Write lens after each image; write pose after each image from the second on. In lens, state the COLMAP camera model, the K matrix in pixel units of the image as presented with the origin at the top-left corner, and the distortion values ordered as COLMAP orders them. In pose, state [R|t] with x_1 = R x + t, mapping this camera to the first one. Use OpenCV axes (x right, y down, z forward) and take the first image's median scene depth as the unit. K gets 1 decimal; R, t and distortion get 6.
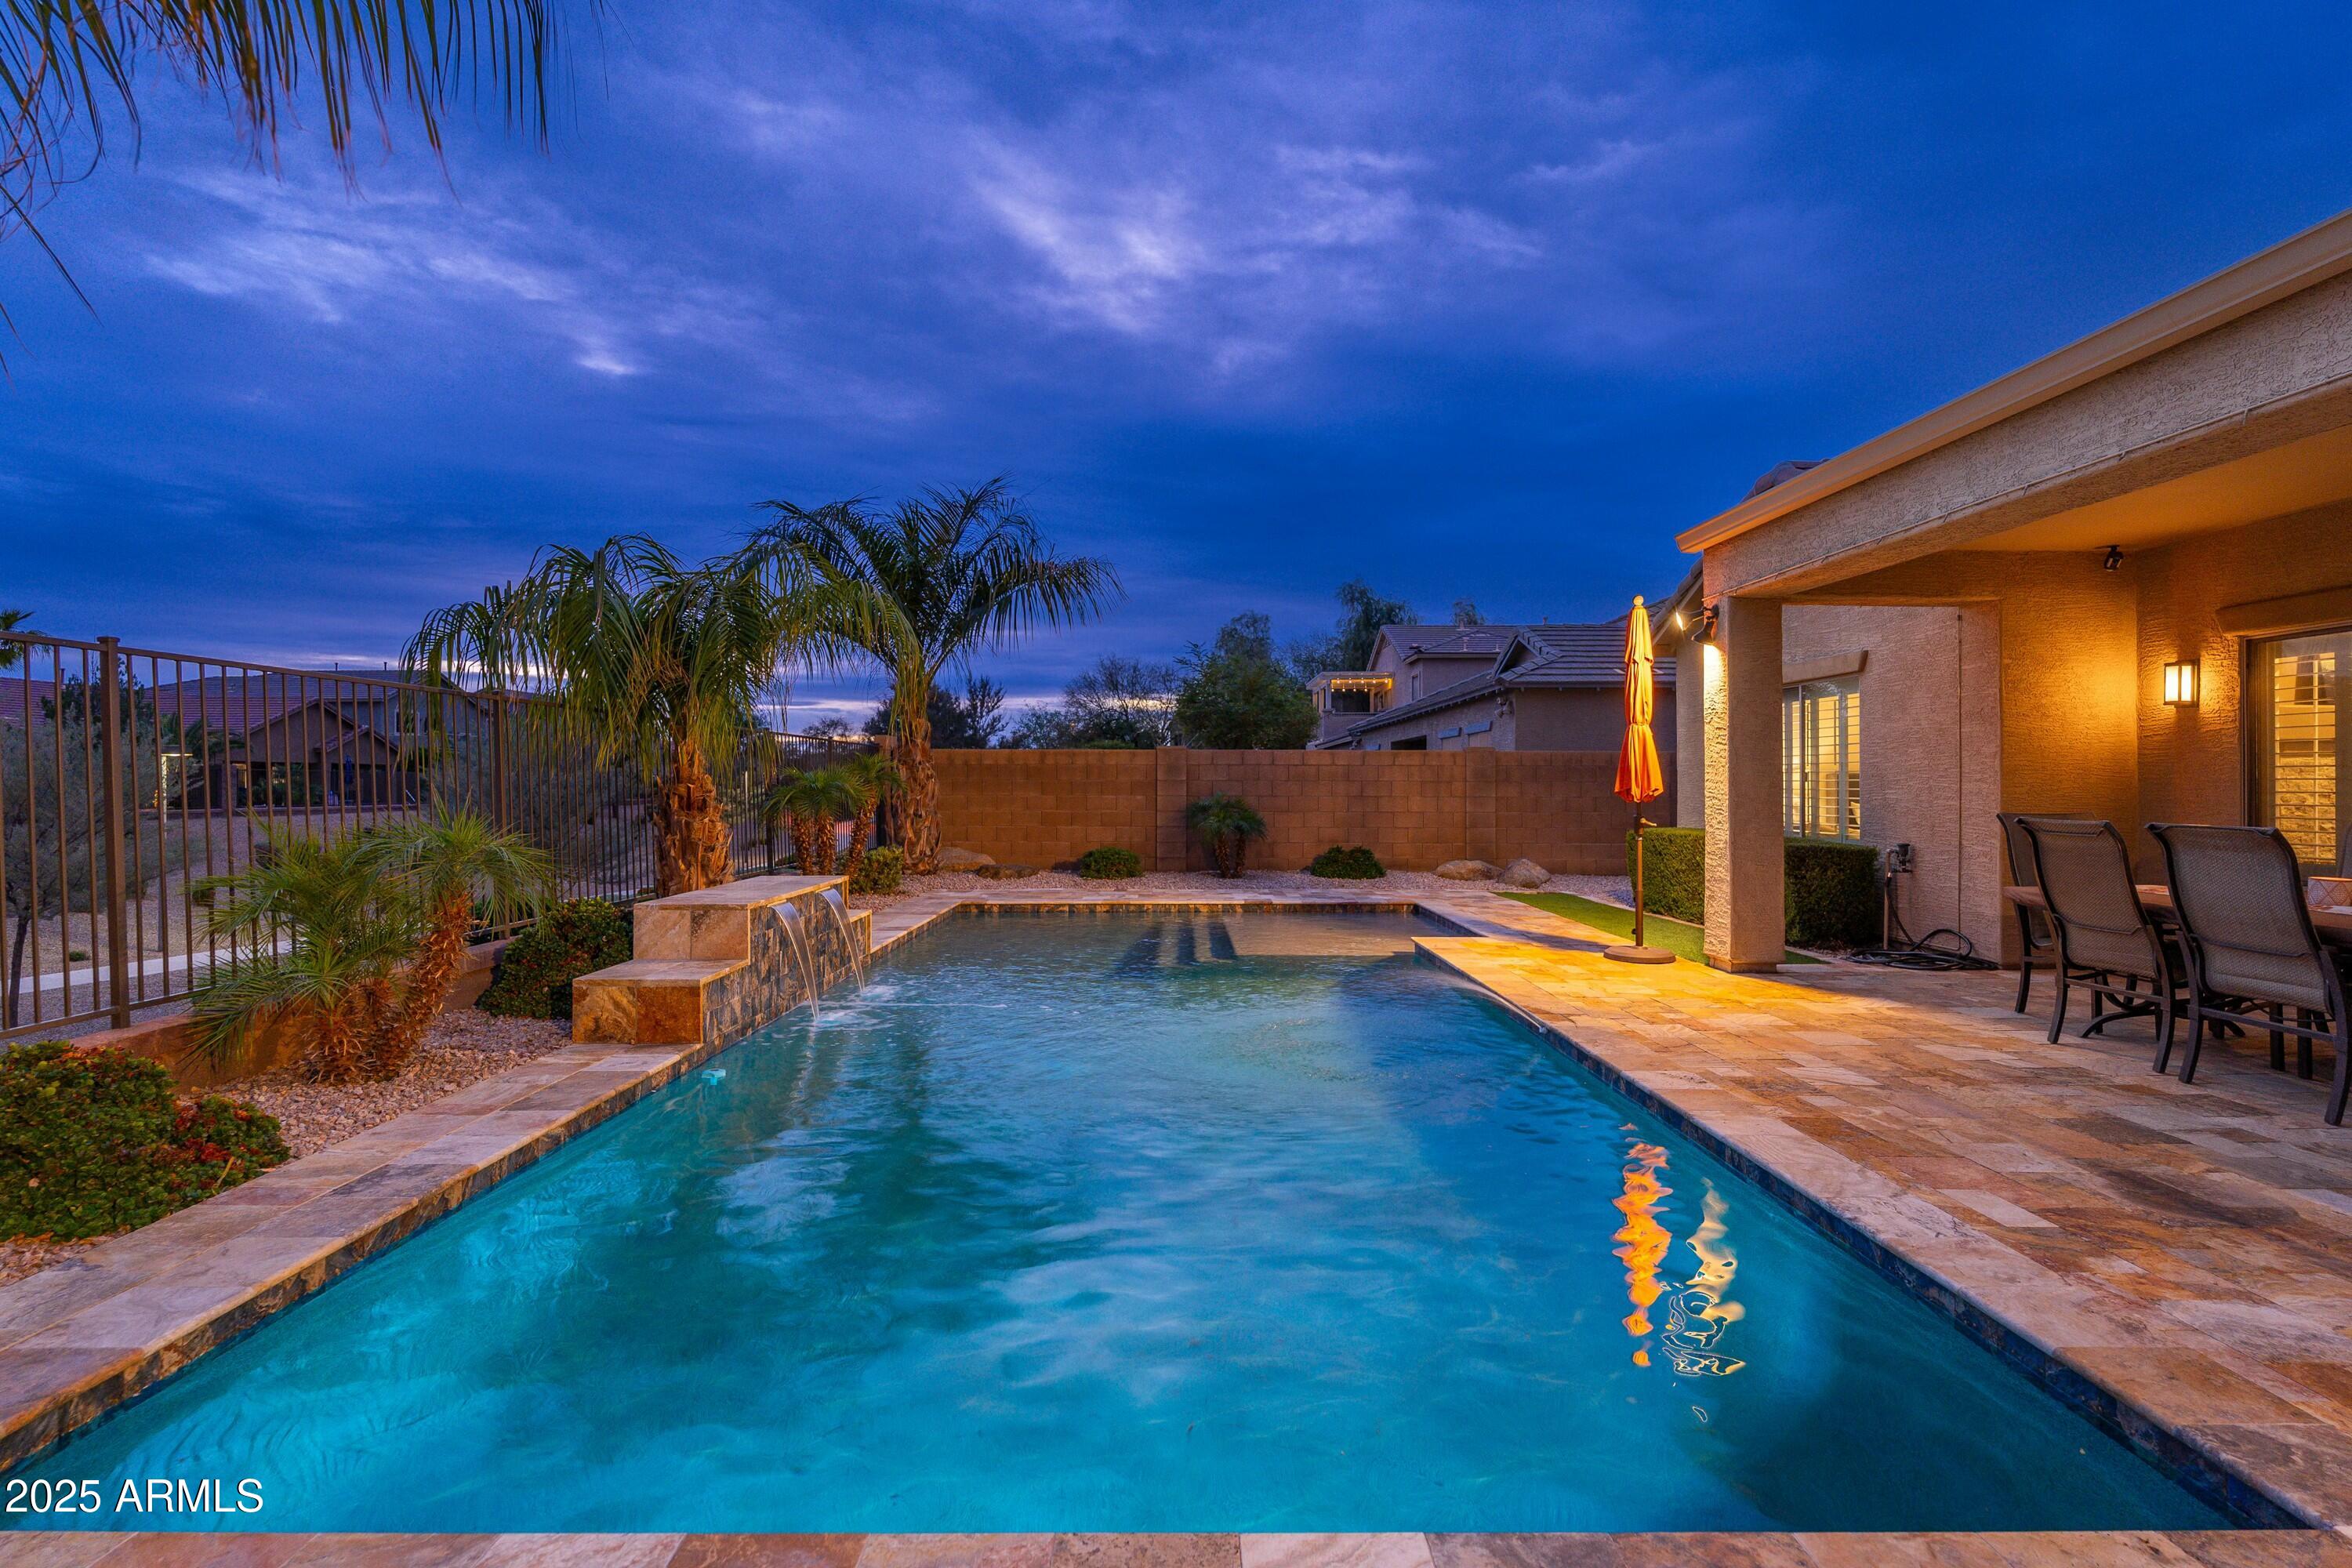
lens RADIAL K [[1143.4, 0, 1175.6], [0, 1143.4, 764.5], [0, 0, 1]] dist [-0.001364, -0.000397]
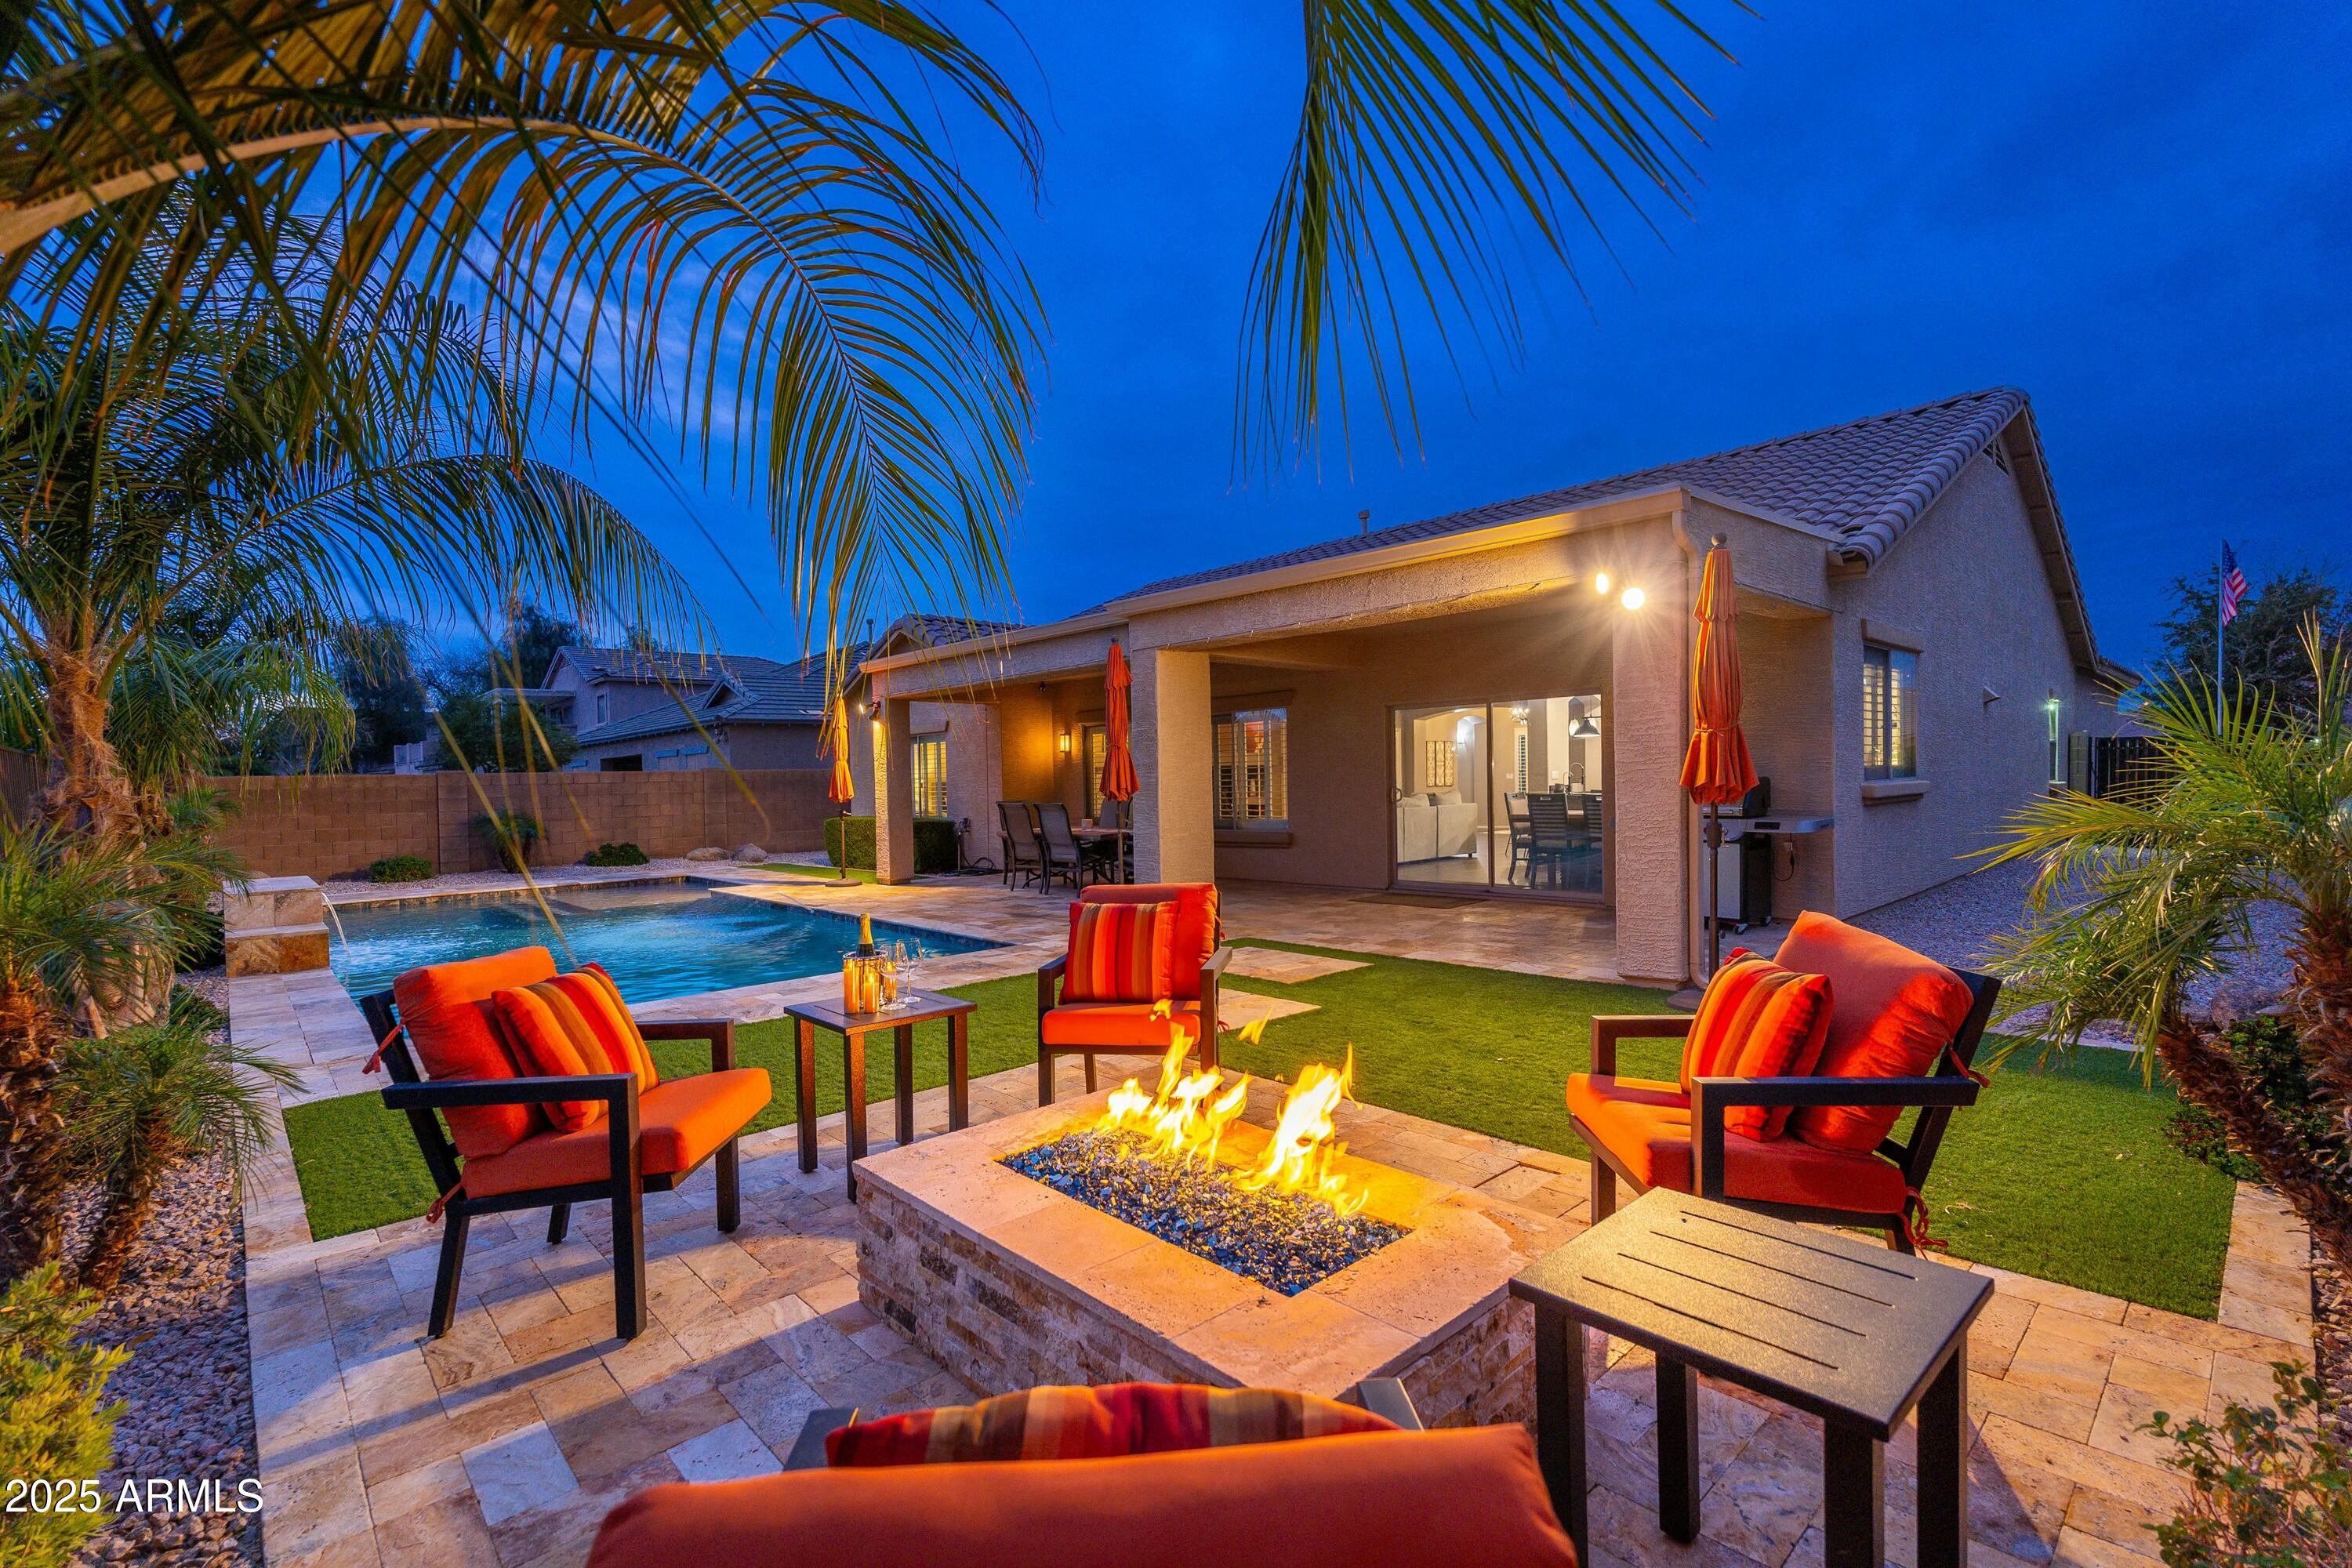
lens RADIAL K [[1042.6, 0, 1181.5], [0, 1042.6, 776.4], [0, 0, 1]] dist [-0.002147, -0.000355]
pose [[0.731700, -0.019832, 0.681338, -0.348061], [0.014925, 0.999803, 0.013073, -0.023367], [-0.681463, 0.000603, 0.731852, -0.626193]]
